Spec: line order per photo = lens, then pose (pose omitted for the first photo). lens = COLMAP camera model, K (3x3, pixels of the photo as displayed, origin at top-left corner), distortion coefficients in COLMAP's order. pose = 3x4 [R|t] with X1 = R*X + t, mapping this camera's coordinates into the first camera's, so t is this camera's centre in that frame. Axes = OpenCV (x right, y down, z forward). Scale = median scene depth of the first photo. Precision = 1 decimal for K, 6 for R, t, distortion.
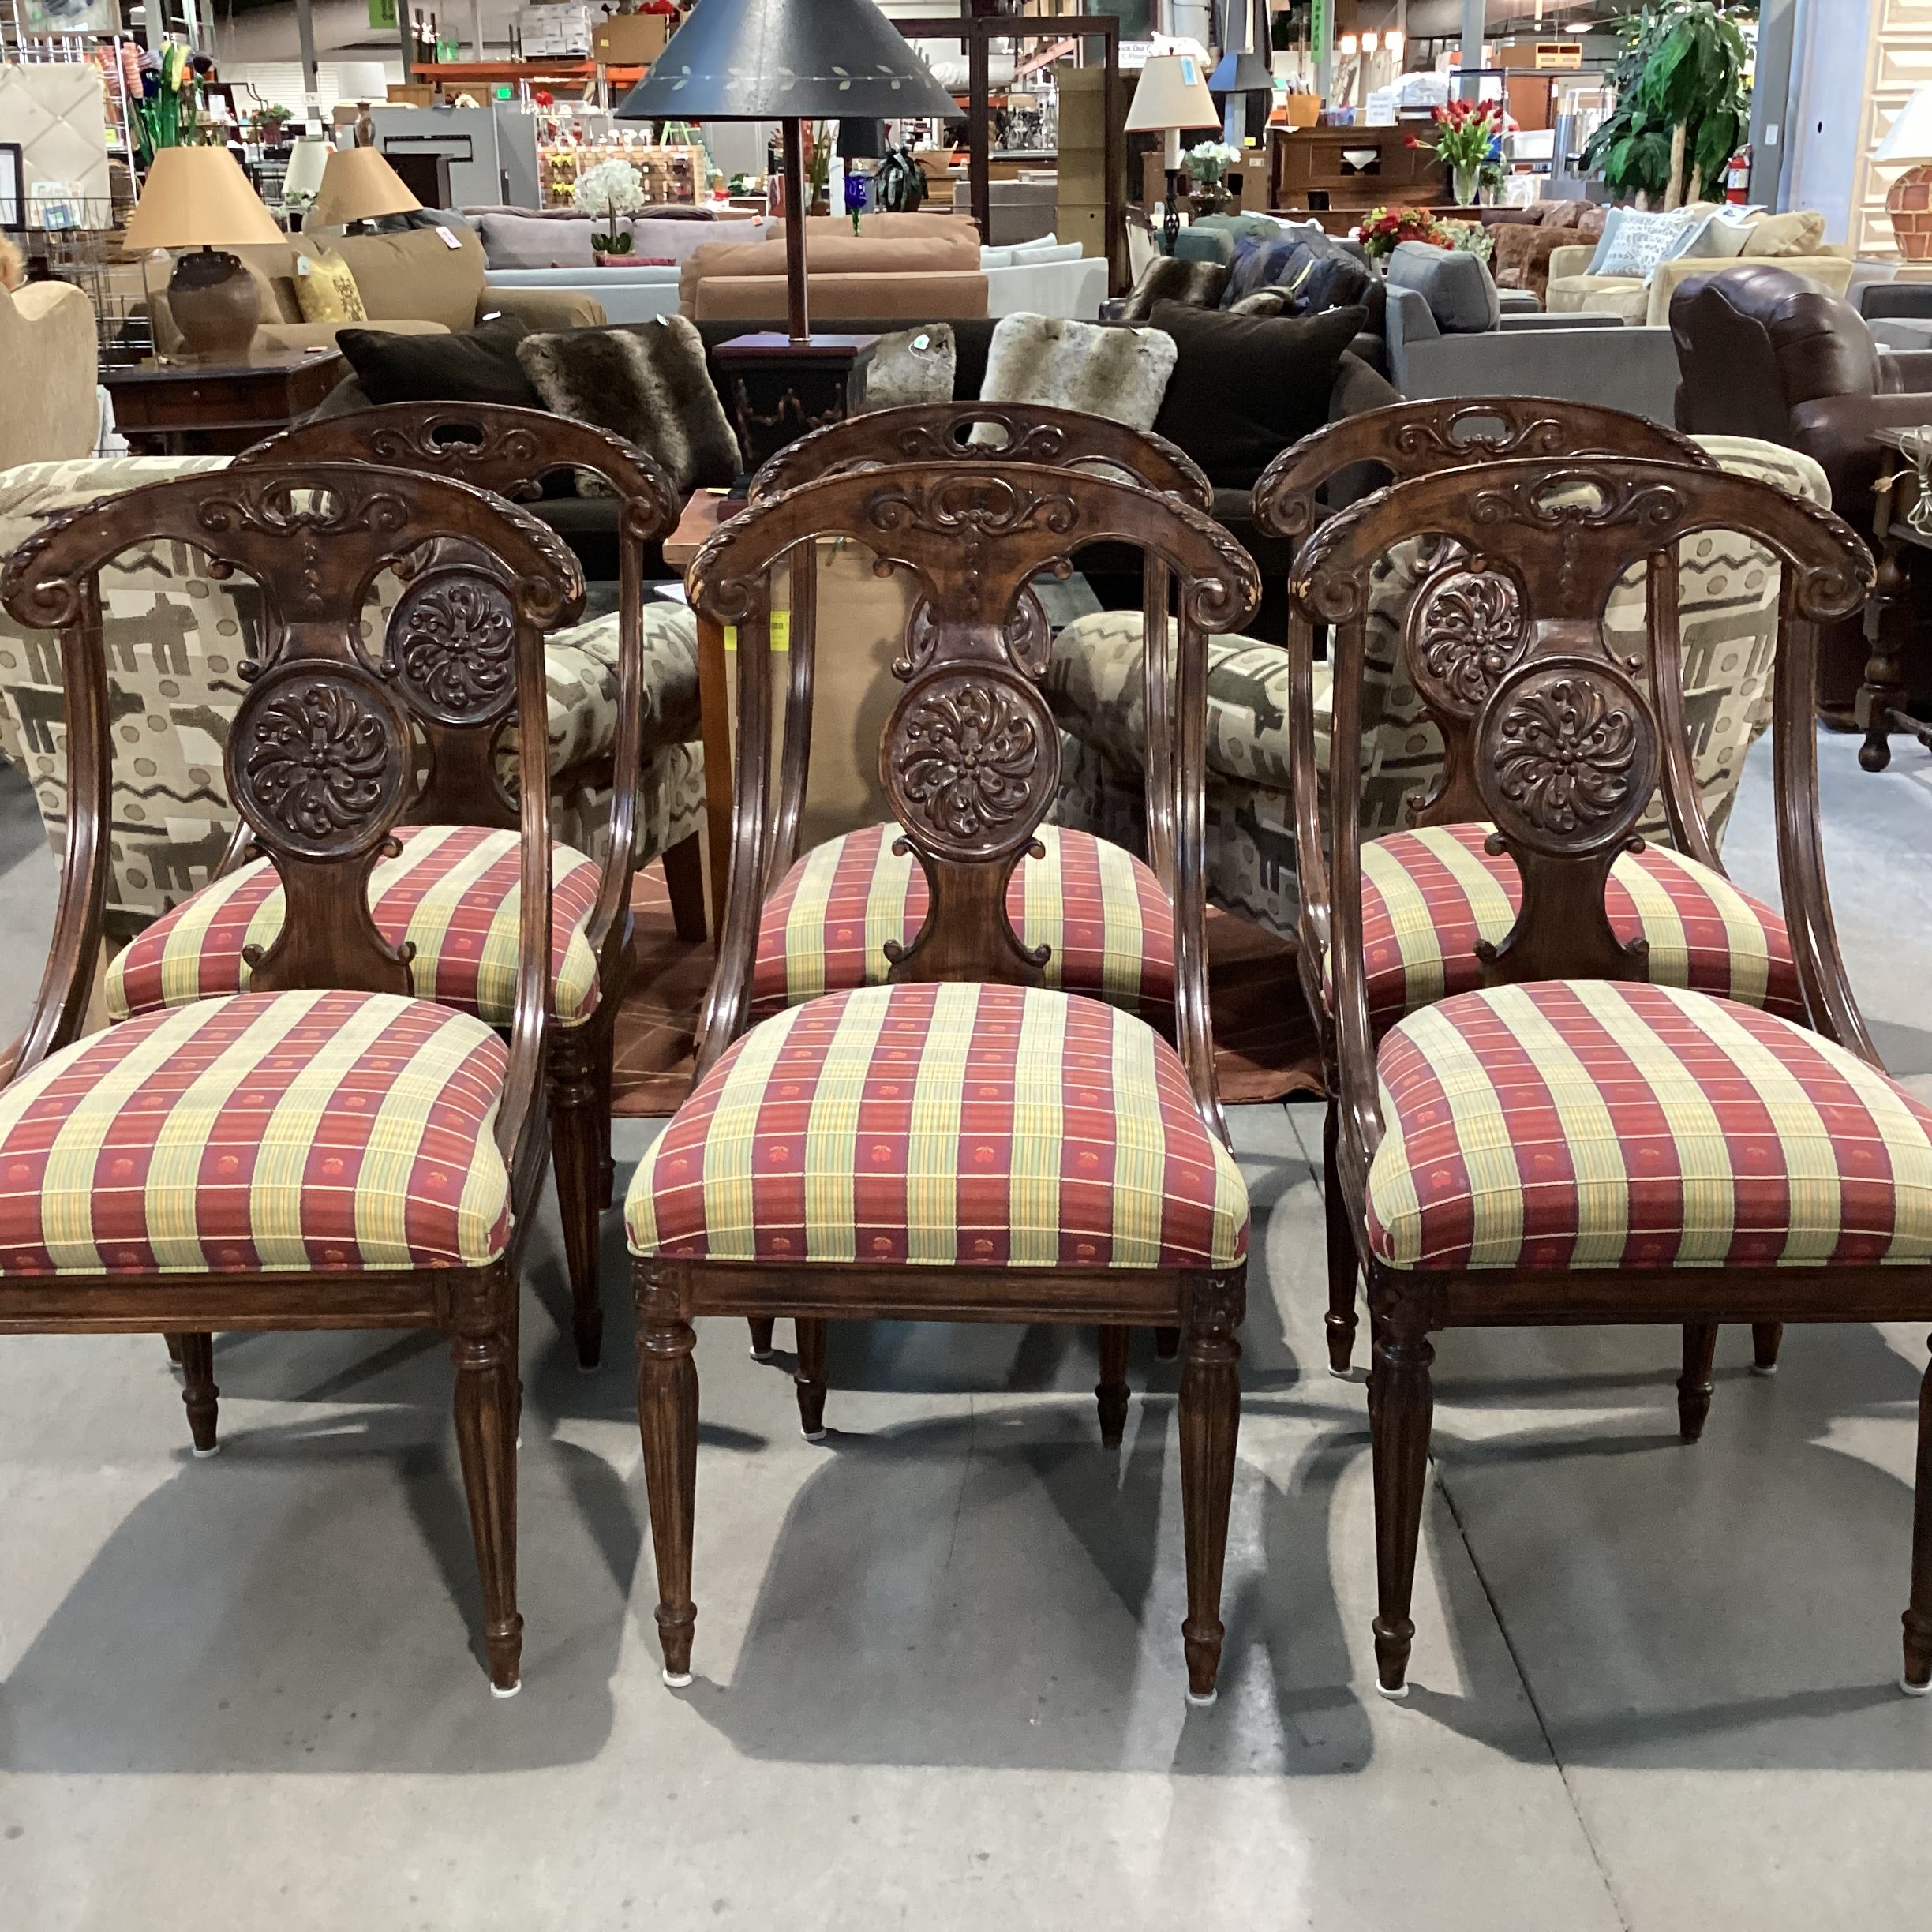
lens RADIAL K [[2299.9, 0, 934.4], [0, 2299.9, 962.0], [0, 0, 1]] dist [0.120409, -0.259444]
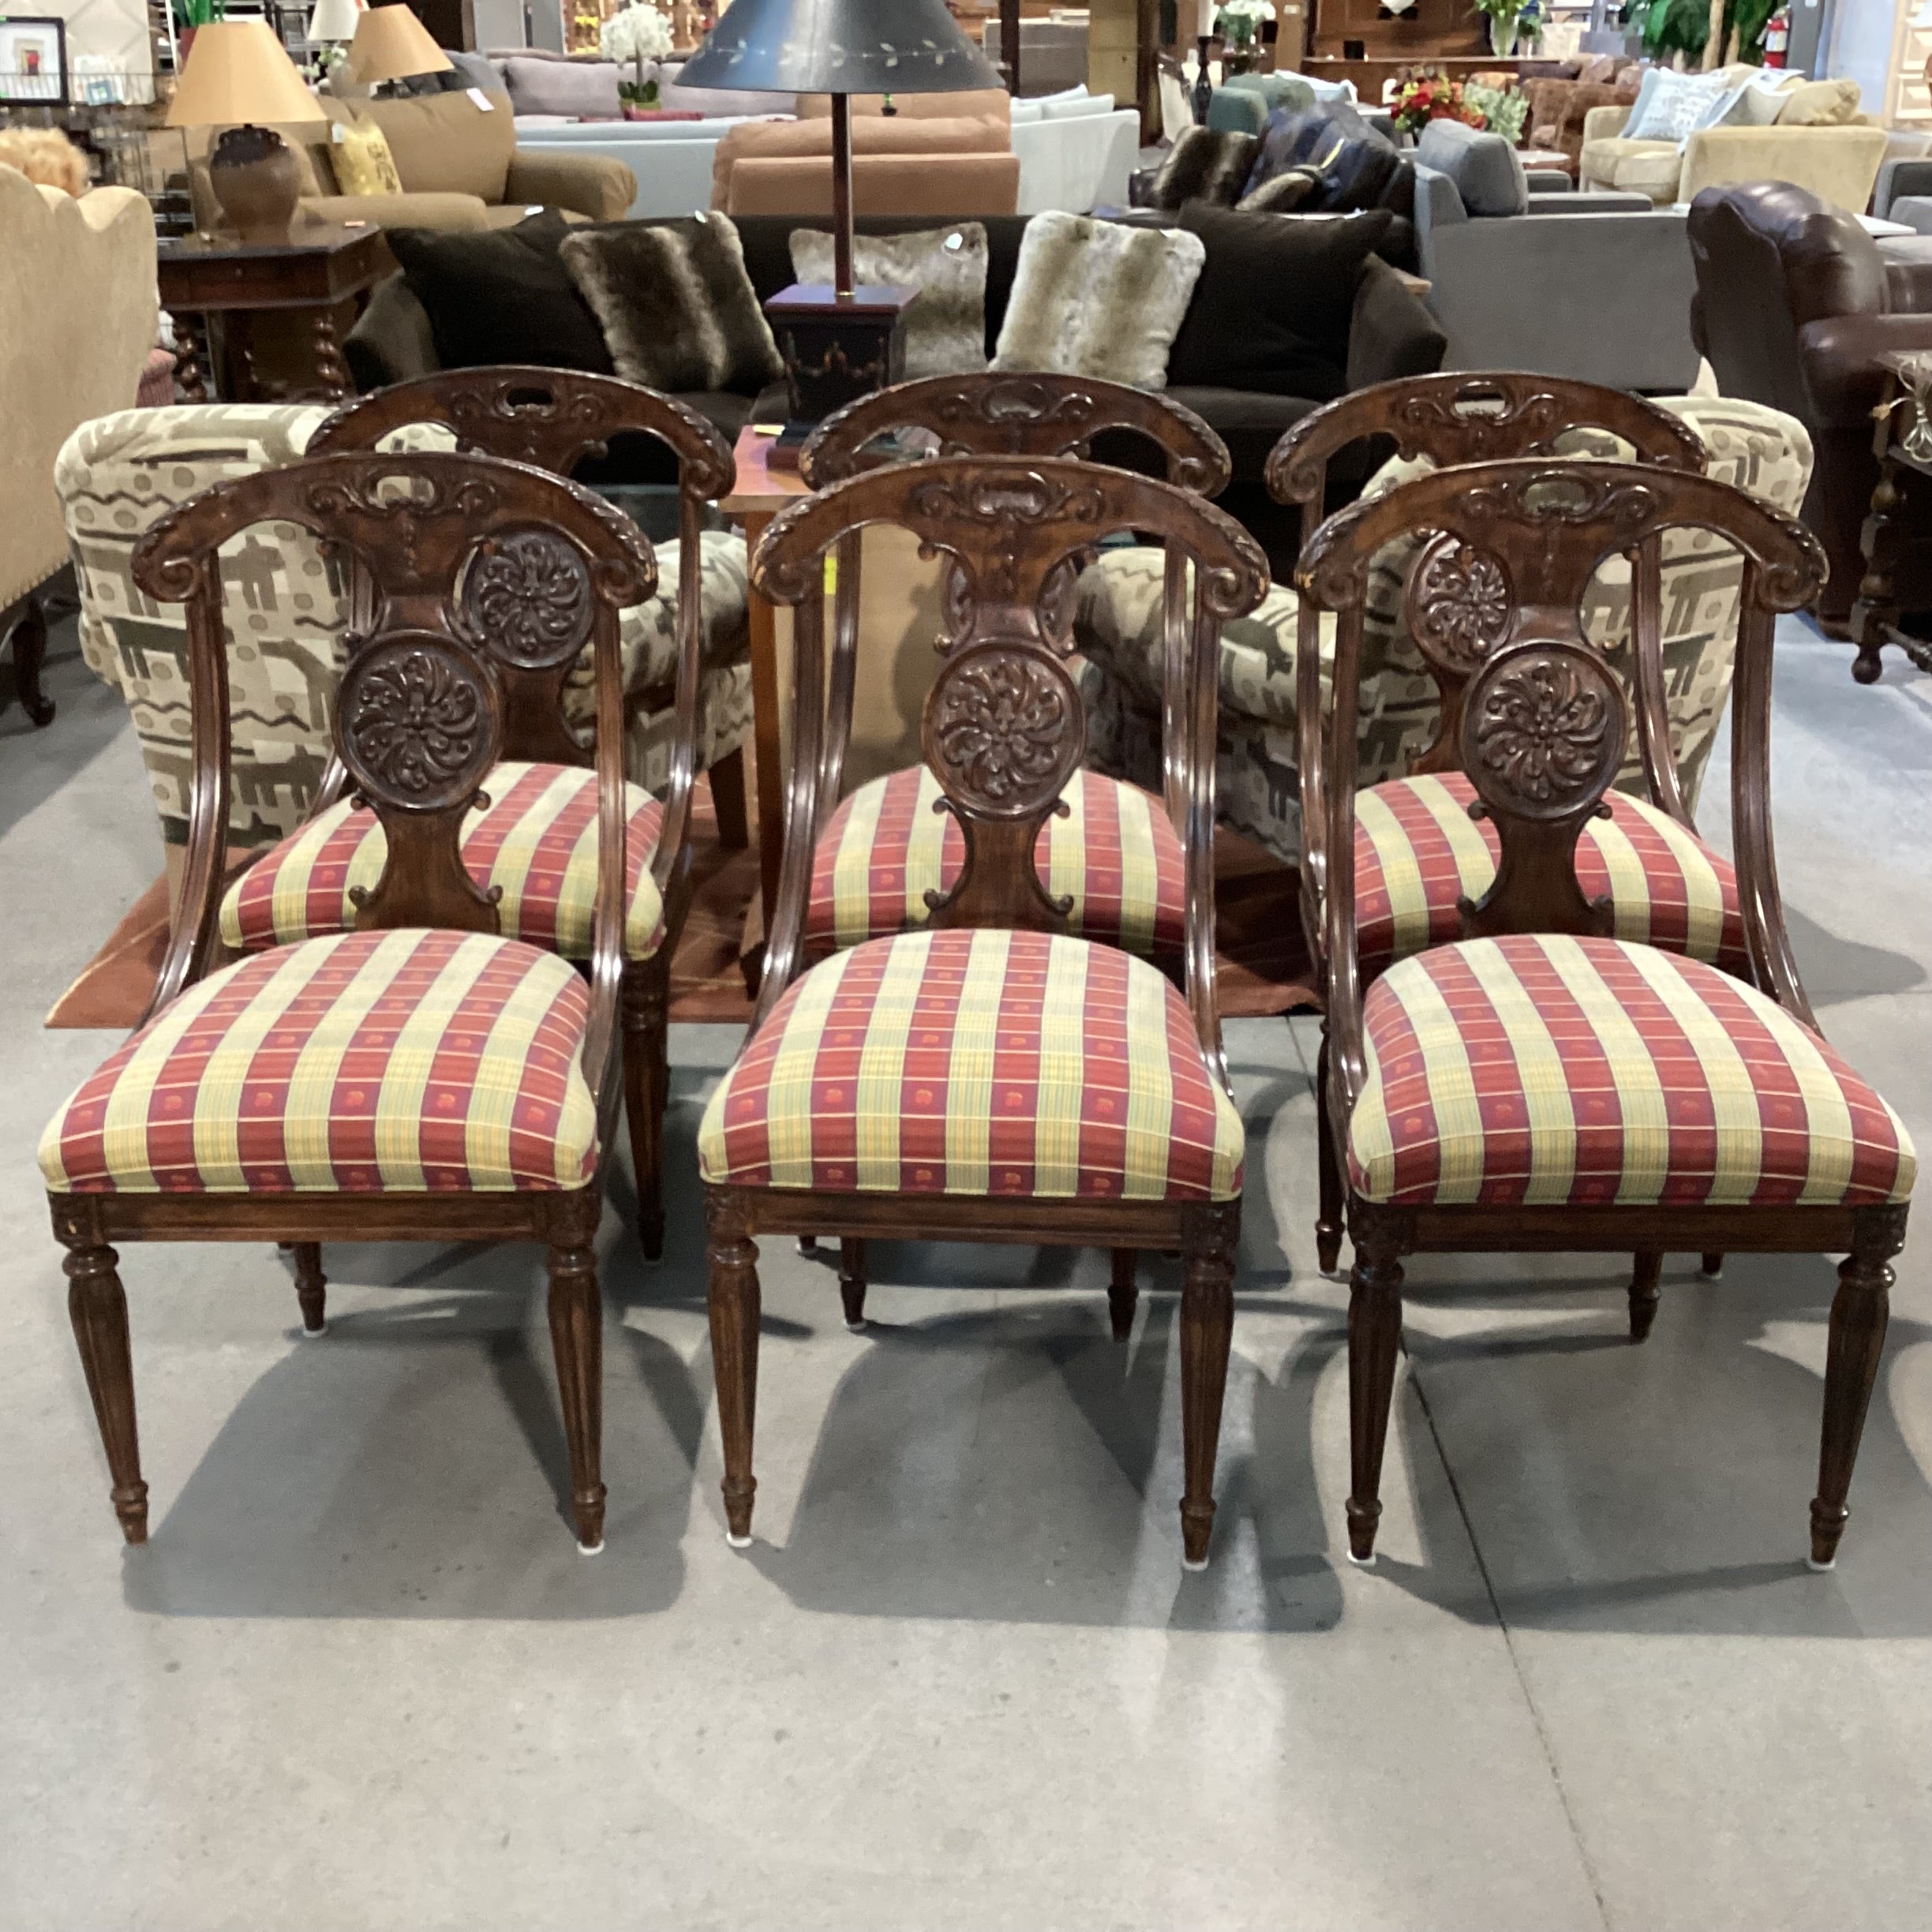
lens RADIAL K [[2299.9, 0, 934.4], [0, 2299.9, 962.0], [0, 0, 1]] dist [0.120409, -0.259444]
pose [[0.999902, 0.012006, -0.007205, -0.008235], [-0.011503, 0.997743, 0.066150, -0.047631], [0.007983, -0.066060, 0.997784, -0.109138]]
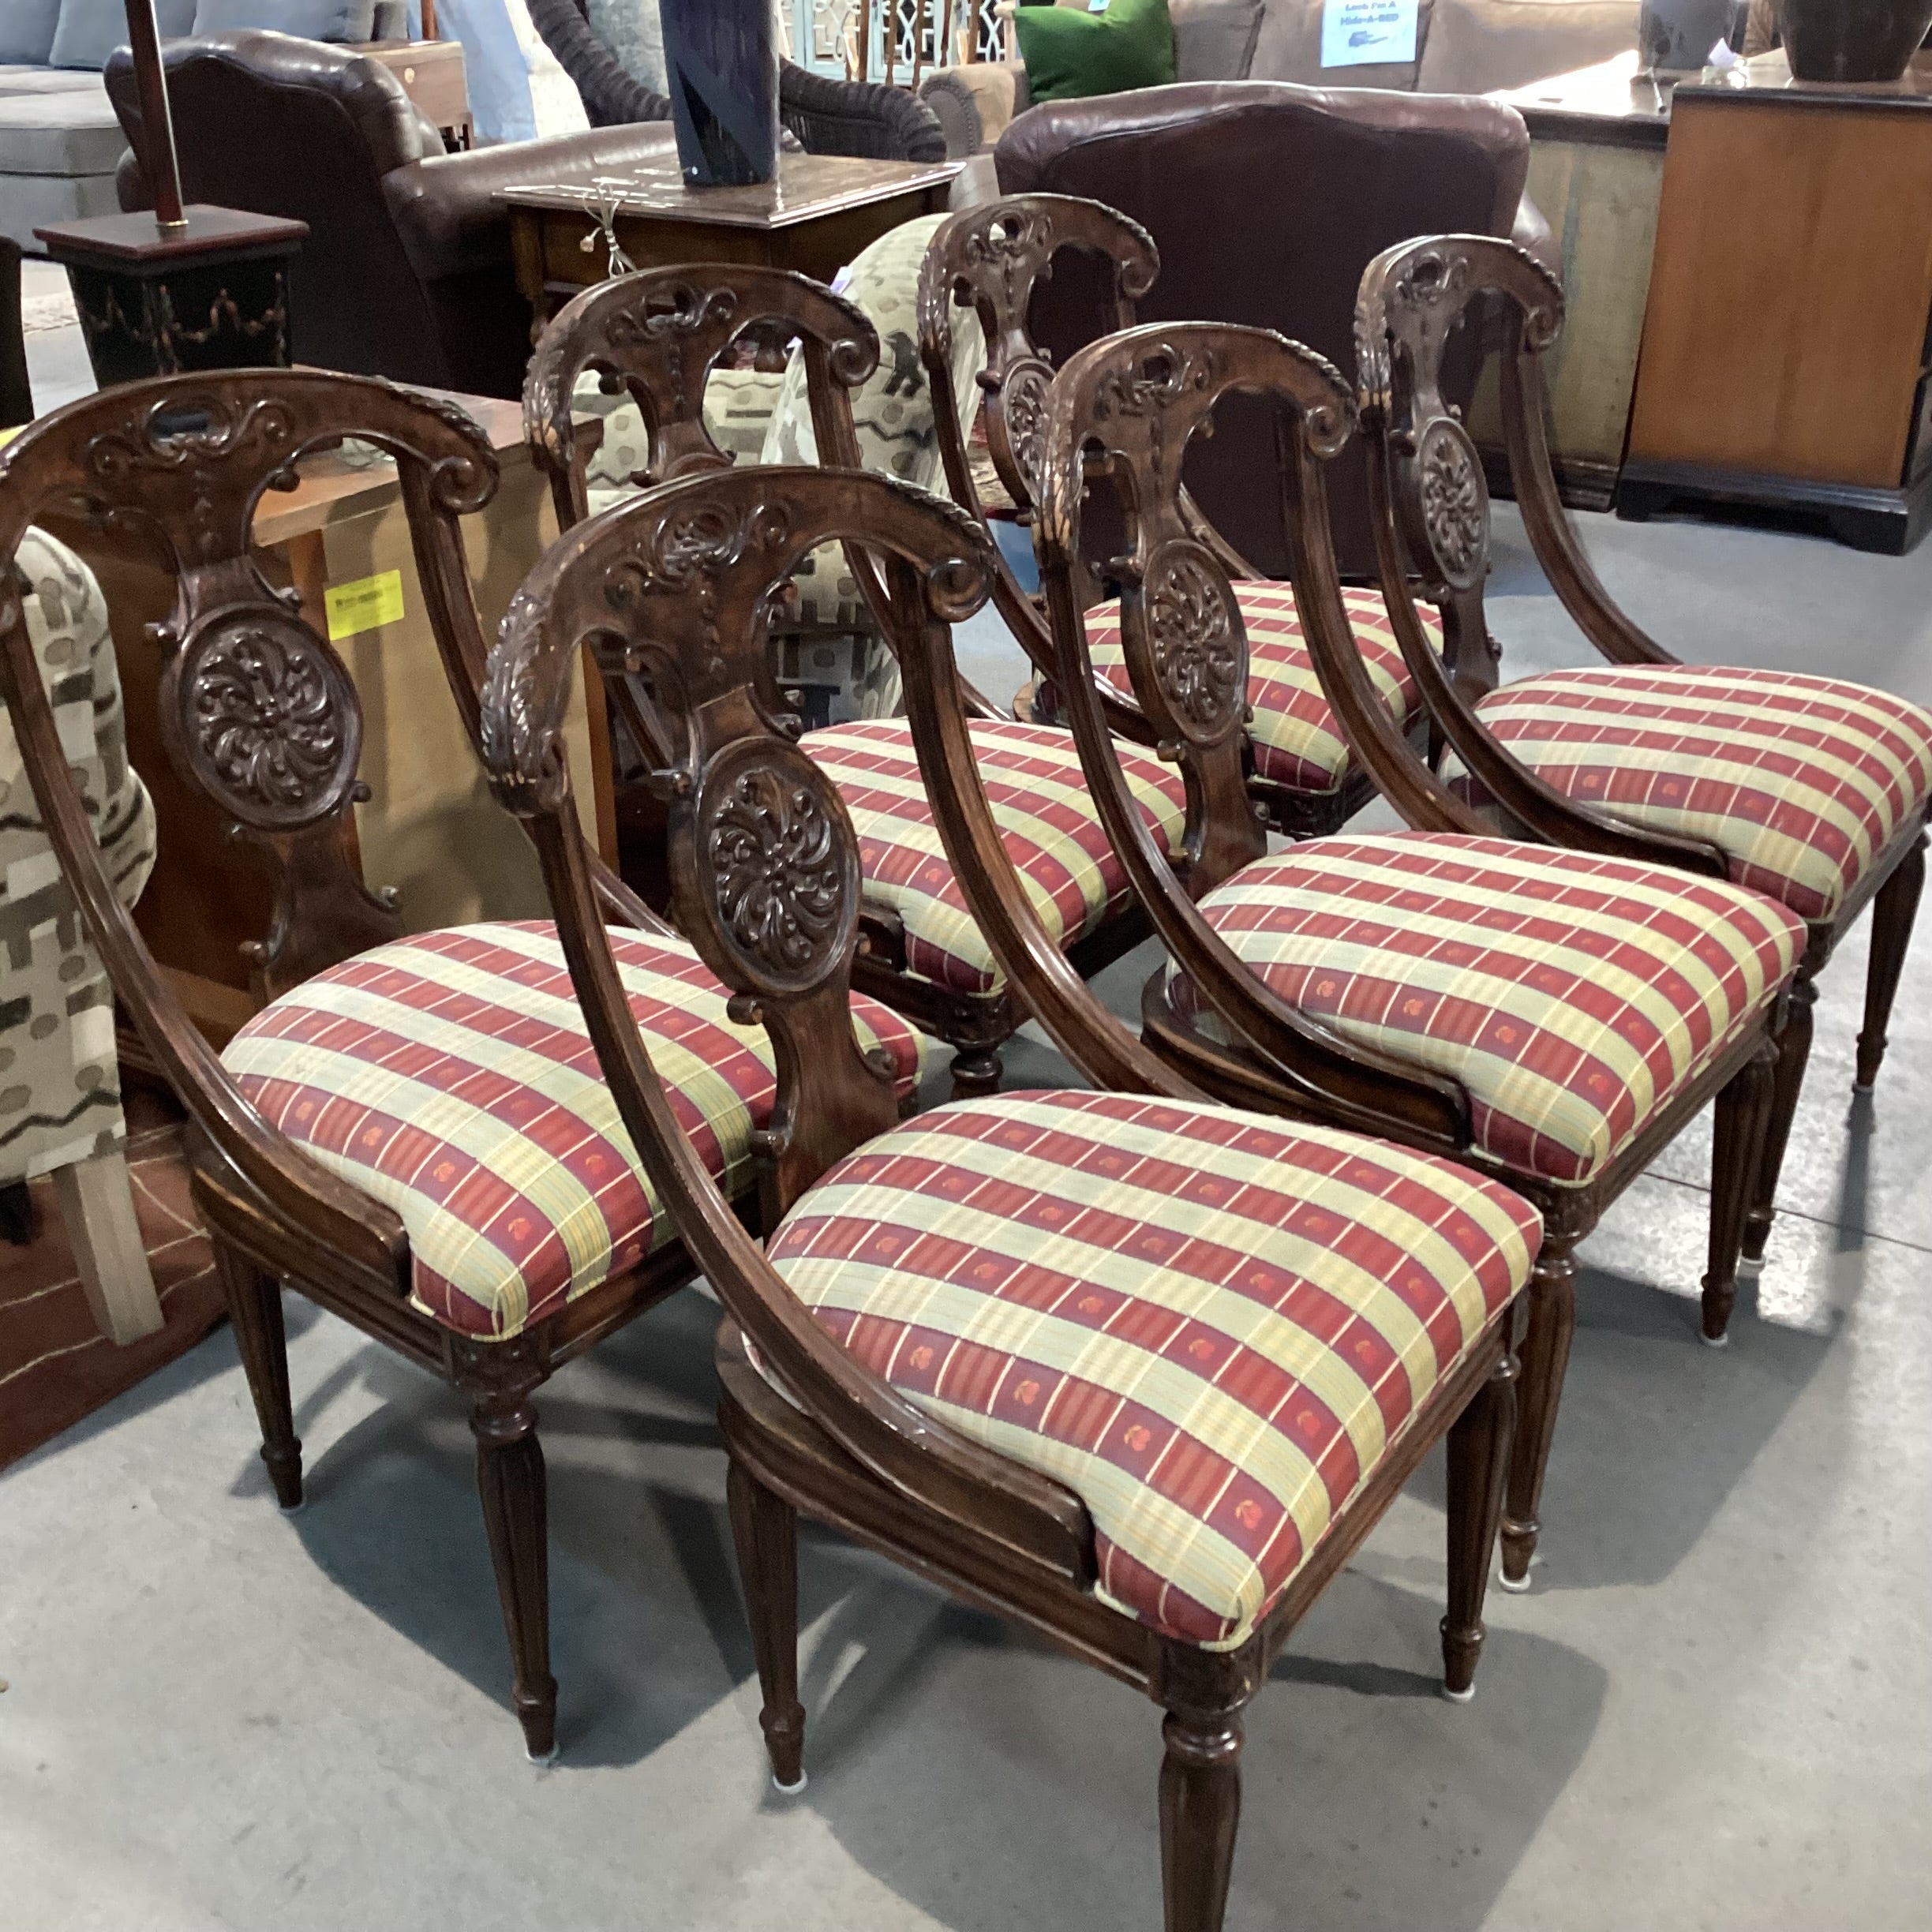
lens RADIAL K [[2299.9, 0, 934.4], [0, 2299.9, 962.0], [0, 0, 1]] dist [0.120409, -0.259444]
pose [[0.561458, -0.359028, 0.745563, -0.793897], [0.276412, 0.930596, 0.239975, -0.220525], [-0.779975, 0.071347, 0.621730, 0.489882]]
